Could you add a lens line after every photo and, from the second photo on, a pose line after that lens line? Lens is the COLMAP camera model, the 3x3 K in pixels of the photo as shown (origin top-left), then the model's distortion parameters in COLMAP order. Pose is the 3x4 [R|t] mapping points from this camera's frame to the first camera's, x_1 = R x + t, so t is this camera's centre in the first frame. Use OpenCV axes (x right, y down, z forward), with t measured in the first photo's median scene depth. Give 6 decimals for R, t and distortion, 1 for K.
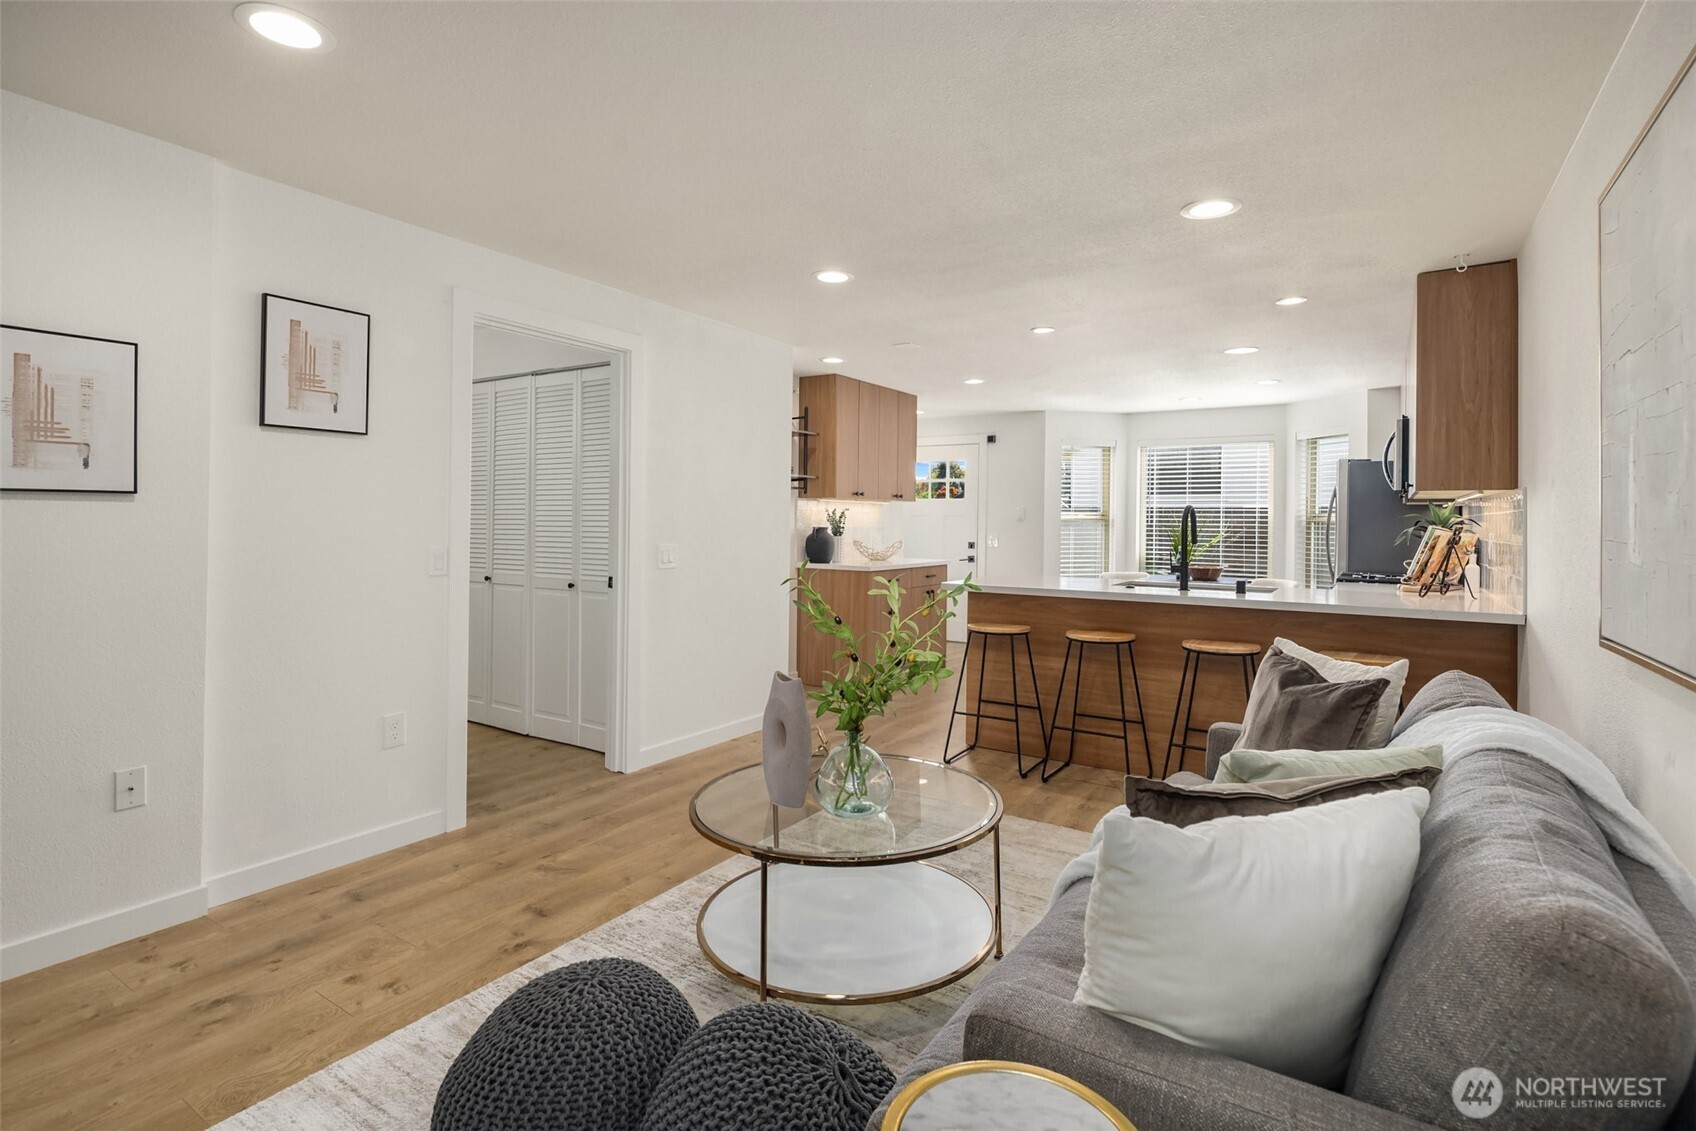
lens RADIAL K [[838.3, 0, 840.1], [0, 838.3, 521.0], [0, 0, 1]] dist [0.001311, 0.000074]
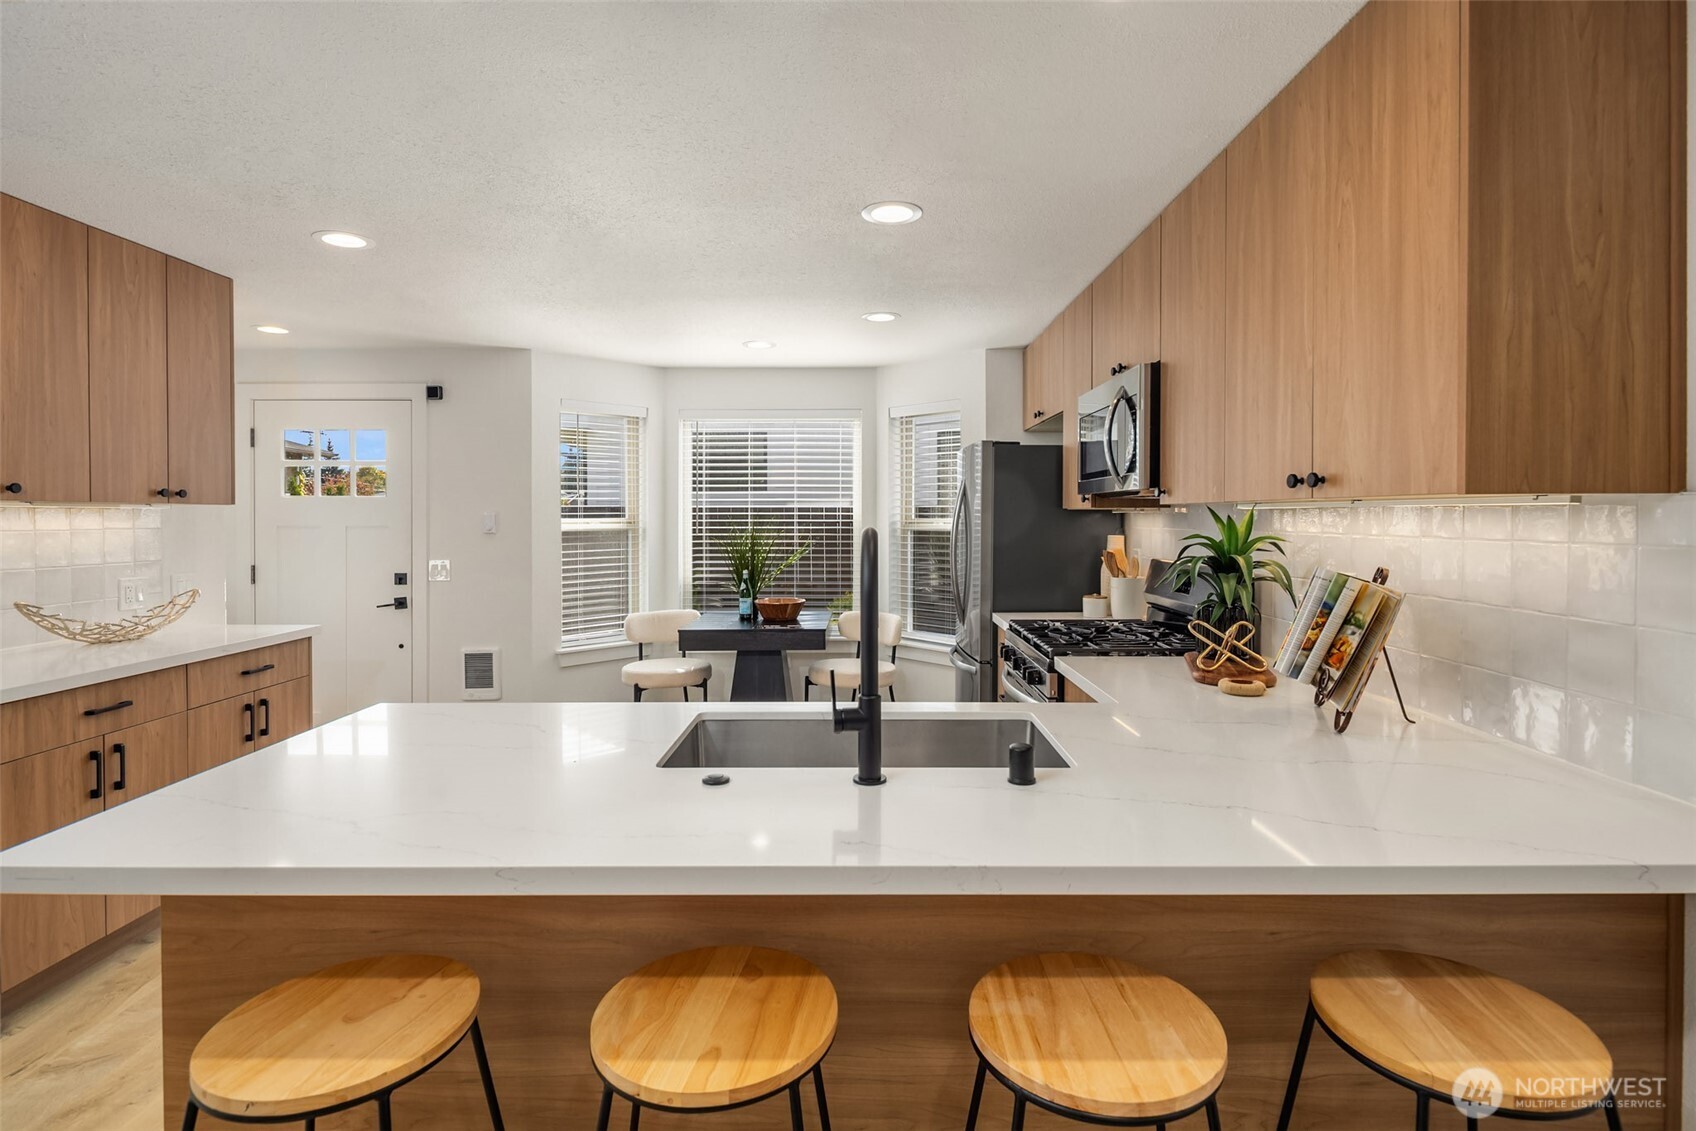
lens RADIAL K [[842.0, 0, 854.3], [0, 842.0, 531.1], [0, 0, 1]] dist [0.004813, 0.000568]
pose [[0.843324, -0.019480, 0.537052, 0.130933], [0.009496, 0.999727, 0.021351, -0.015013], [-0.537321, -0.012906, 0.843279, 0.423138]]
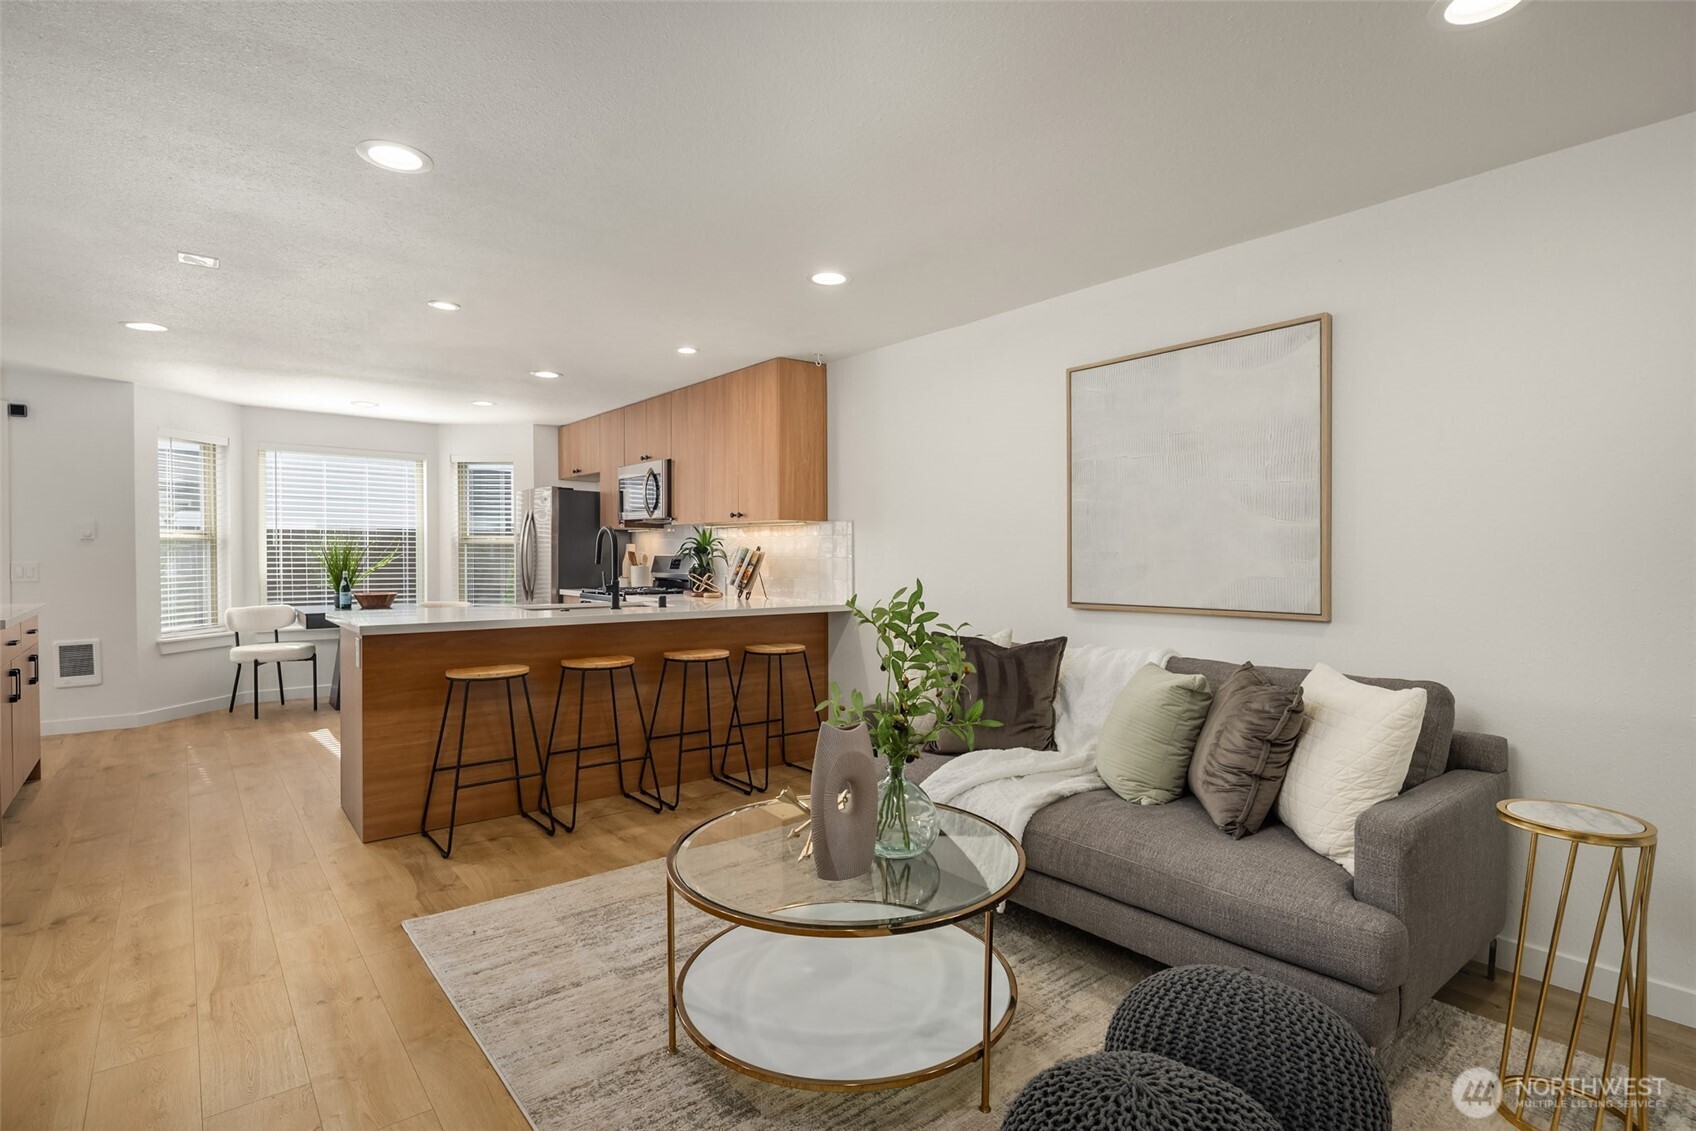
lens RADIAL K [[842.9, 0, 870.1], [0, 842.9, 569.2], [0, 0, 1]] dist [0.005986, 0.000683]
pose [[0.299399, -0.025615, 0.953784, -0.280276], [-0.002005, 0.999620, 0.027475, 0.002841], [-0.954126, -0.010139, 0.299234, 0.234916]]
